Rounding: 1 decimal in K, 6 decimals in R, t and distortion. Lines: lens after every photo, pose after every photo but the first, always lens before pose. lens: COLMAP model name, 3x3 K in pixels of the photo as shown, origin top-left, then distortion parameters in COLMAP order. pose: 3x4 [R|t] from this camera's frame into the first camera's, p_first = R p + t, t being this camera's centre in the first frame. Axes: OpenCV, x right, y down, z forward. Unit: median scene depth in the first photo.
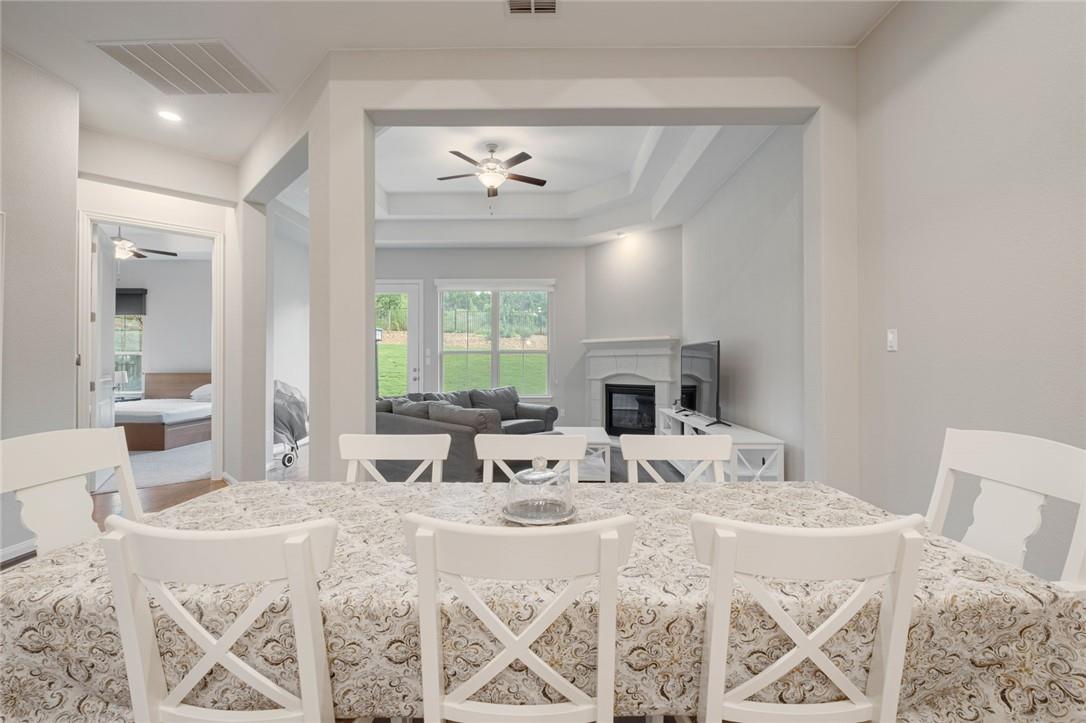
lens RADIAL K [[471.5, 0, 545.1], [0, 471.5, 359.4], [0, 0, 1]] dist [-0.001709, 0.000120]
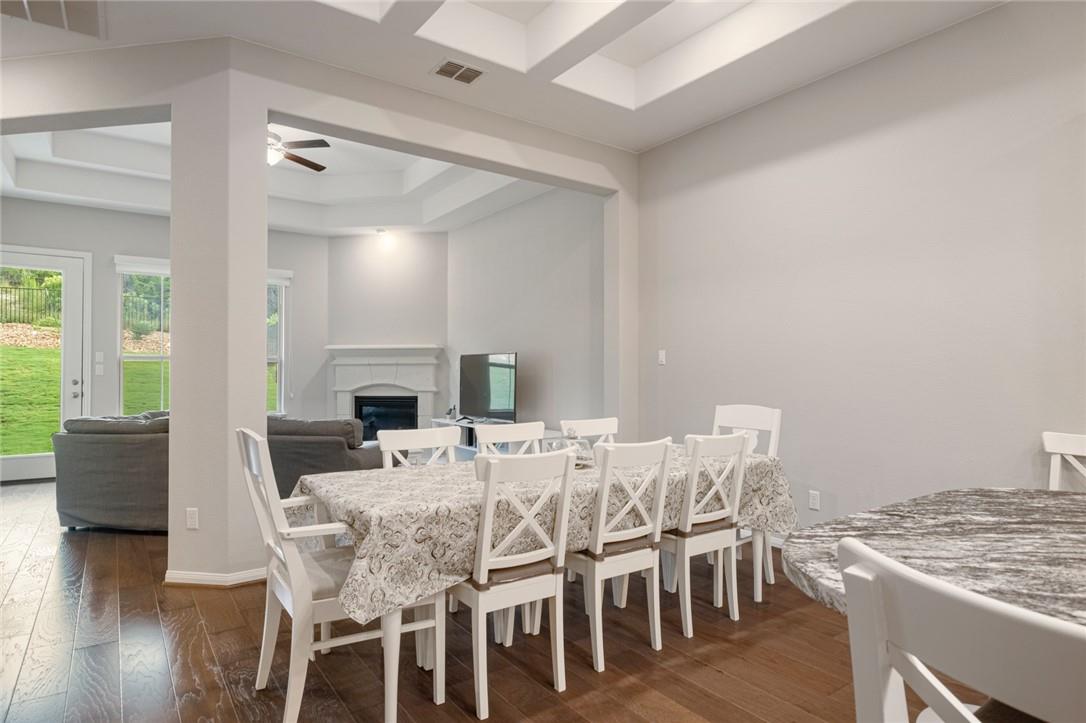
lens RADIAL K [[607.0, 0, 547.6], [0, 607.0, 365.5], [0, 0, 1]] dist [-0.001981, -0.000226]
pose [[0.808774, 0.006734, 0.588081, -0.306631], [-0.004513, 0.999976, -0.005244, -0.001086], [-0.588102, 0.001587, 0.808785, -0.159484]]
